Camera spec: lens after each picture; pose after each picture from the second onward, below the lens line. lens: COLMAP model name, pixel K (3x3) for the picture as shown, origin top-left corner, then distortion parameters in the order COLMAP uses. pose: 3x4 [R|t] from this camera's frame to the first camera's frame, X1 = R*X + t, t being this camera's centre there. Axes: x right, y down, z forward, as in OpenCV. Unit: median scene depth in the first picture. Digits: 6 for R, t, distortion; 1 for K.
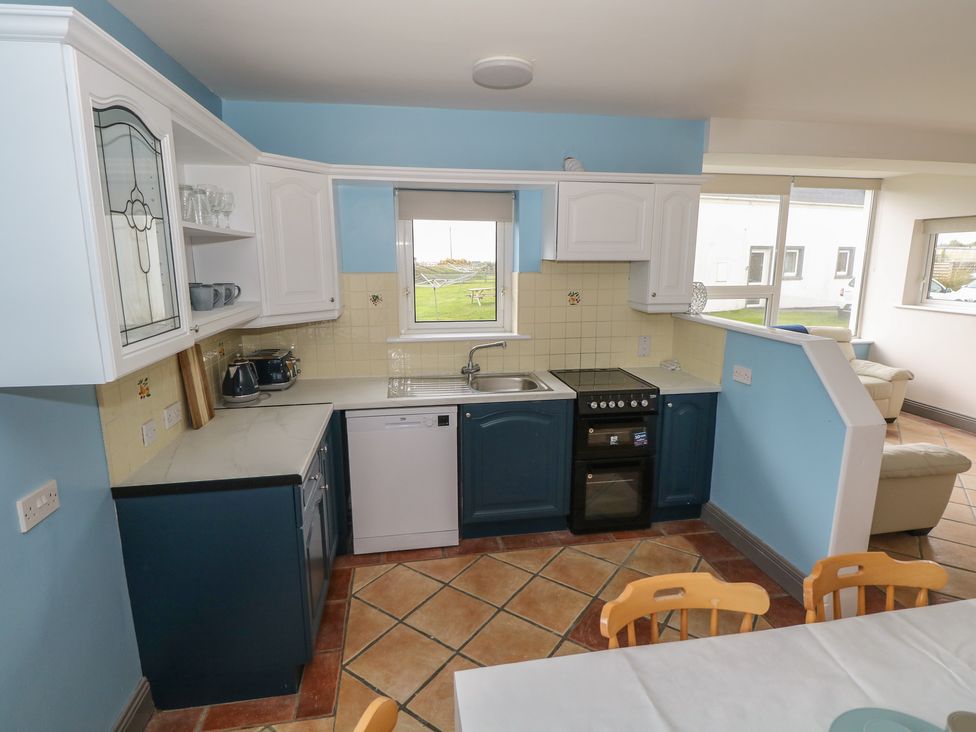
lens RADIAL K [[515.8, 0, 494.1], [0, 515.8, 359.1], [0, 0, 1]] dist [-0.002205, -0.009644]
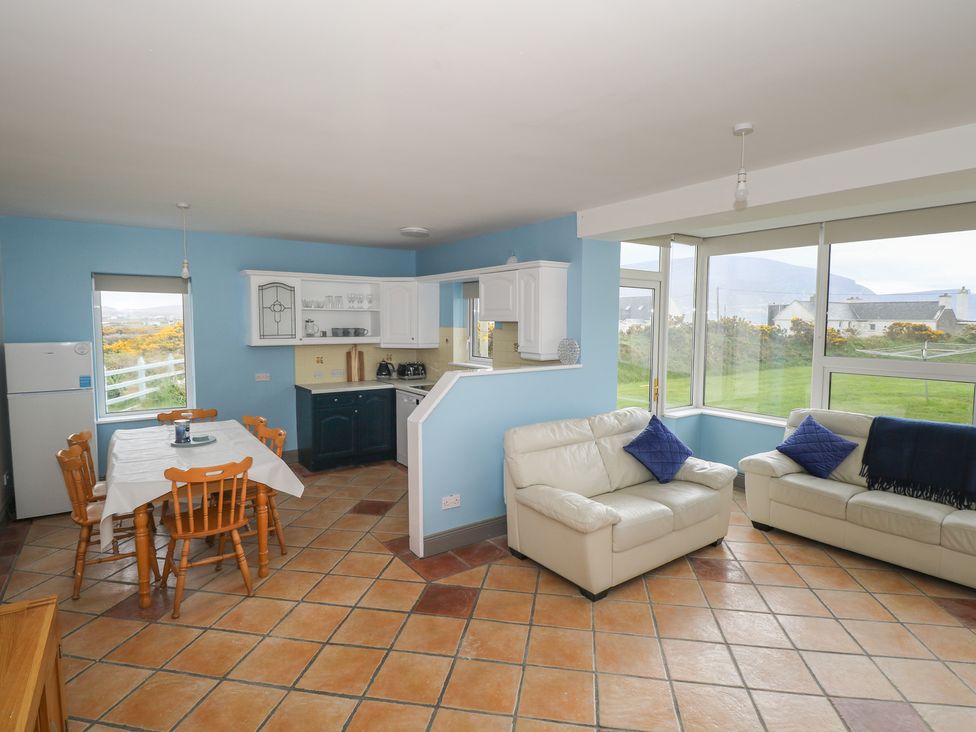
lens RADIAL K [[515.8, 0, 492.4], [0, 515.8, 357.6], [0, 0, 1]] dist [-0.002205, -0.009644]
pose [[0.444094, 0.066924, -0.893477, 1.594593], [-0.177533, 0.984008, -0.014536, -0.060871], [0.878216, 0.165076, 0.448873, 0.321819]]
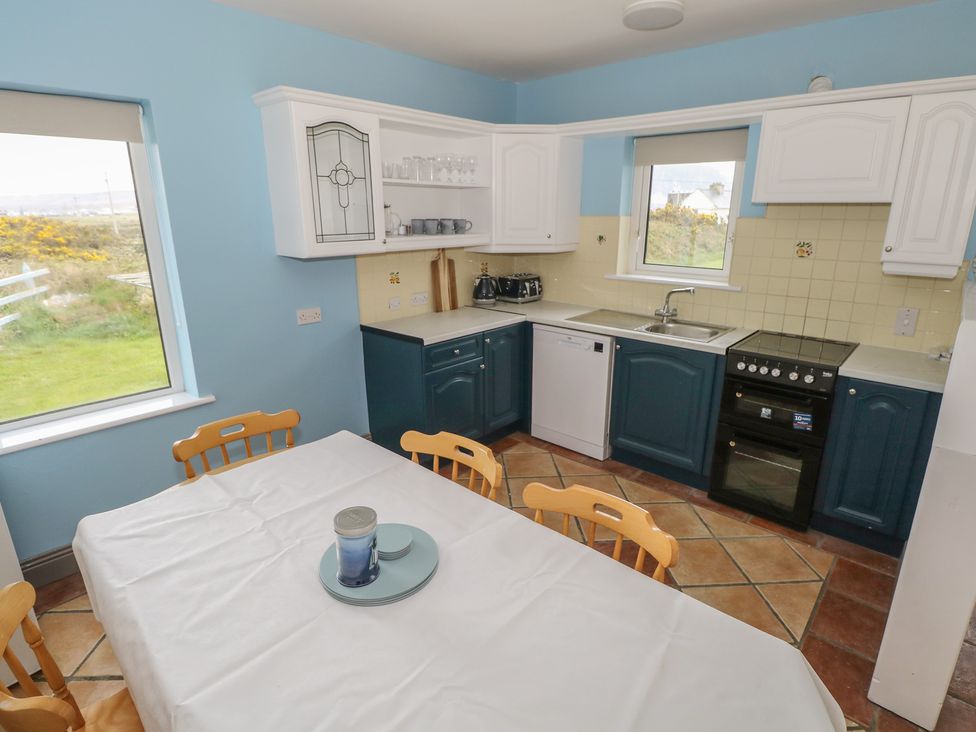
lens RADIAL K [[515.8, 0, 496.9], [0, 515.8, 359.1], [0, 0, 1]] dist [-0.002205, -0.009644]
pose [[0.624637, 0.215862, -0.750488, 0.570534], [-0.150020, 0.976306, 0.155951, 0.000704], [0.766369, 0.015175, 0.642221, 0.088055]]
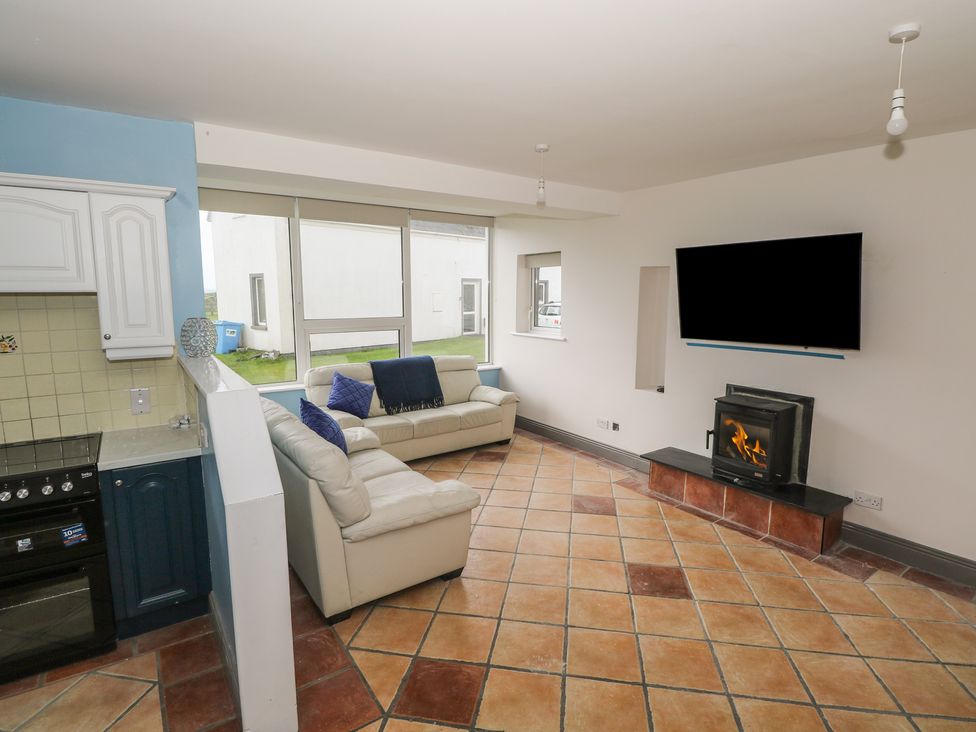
lens RADIAL K [[515.8, 0, 485.7], [0, 515.8, 362.9], [0, 0, 1]] dist [-0.002205, -0.009644]
pose [[0.901903, -0.055647, 0.428338, 0.506114], [0.077396, 0.996437, -0.033513, -0.018039], [-0.424947, 0.063377, 0.902997, 0.084331]]
